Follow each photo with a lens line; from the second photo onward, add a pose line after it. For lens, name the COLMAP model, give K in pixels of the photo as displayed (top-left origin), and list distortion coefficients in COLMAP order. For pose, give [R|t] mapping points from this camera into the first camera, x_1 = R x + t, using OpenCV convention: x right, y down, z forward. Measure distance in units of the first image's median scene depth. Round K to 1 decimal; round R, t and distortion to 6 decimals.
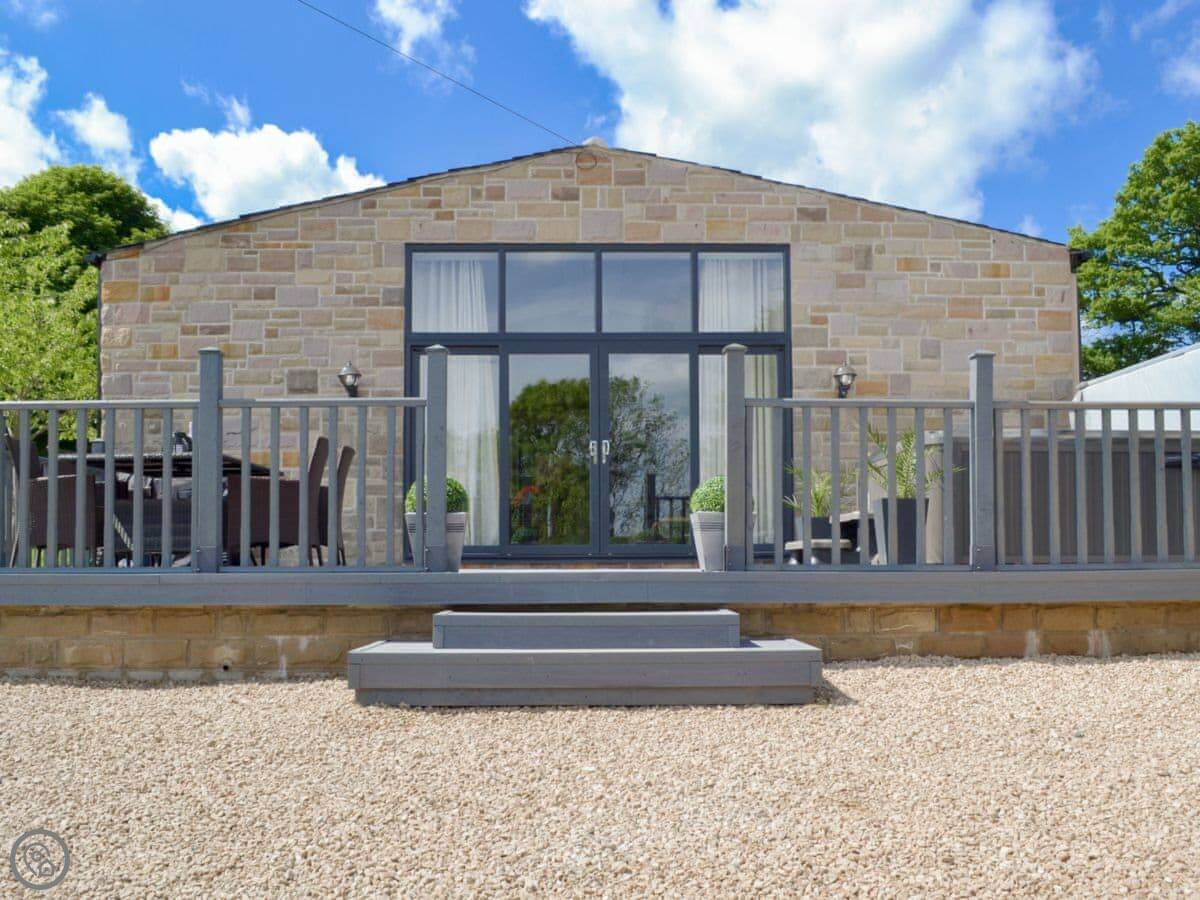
lens RADIAL K [[1137.5, 0, 640.2], [0, 1137.5, 496.7], [0, 0, 1]] dist [-0.073830, 0.000000]
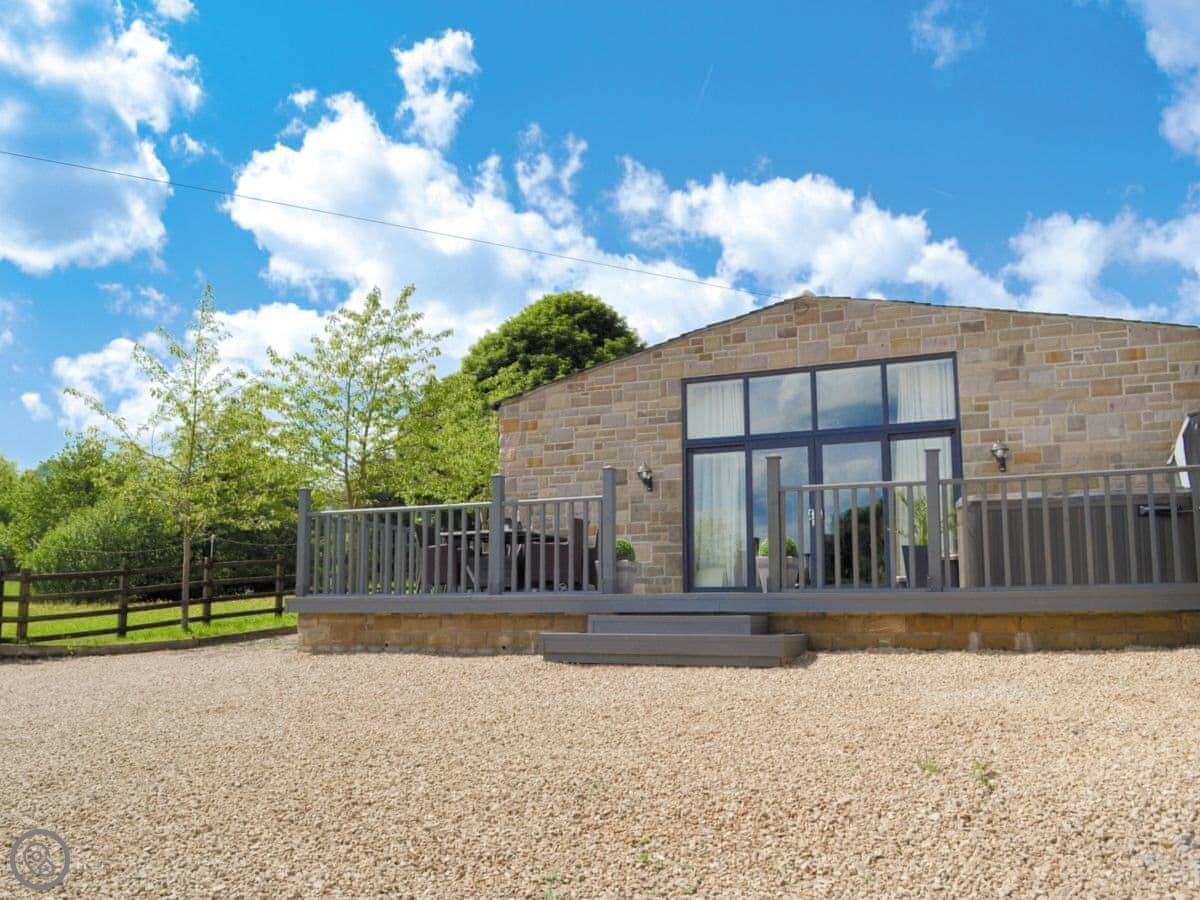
lens RADIAL K [[1137.5, 0, 599.0], [0, 1137.5, 449.8], [0, 0, 1]] dist [-0.073830, 0.000000]
pose [[0.886329, -0.063516, -0.458680, 0.361088], [0.020574, 0.994971, -0.098023, 0.008683], [0.462599, 0.077444, 0.883178, -0.334428]]
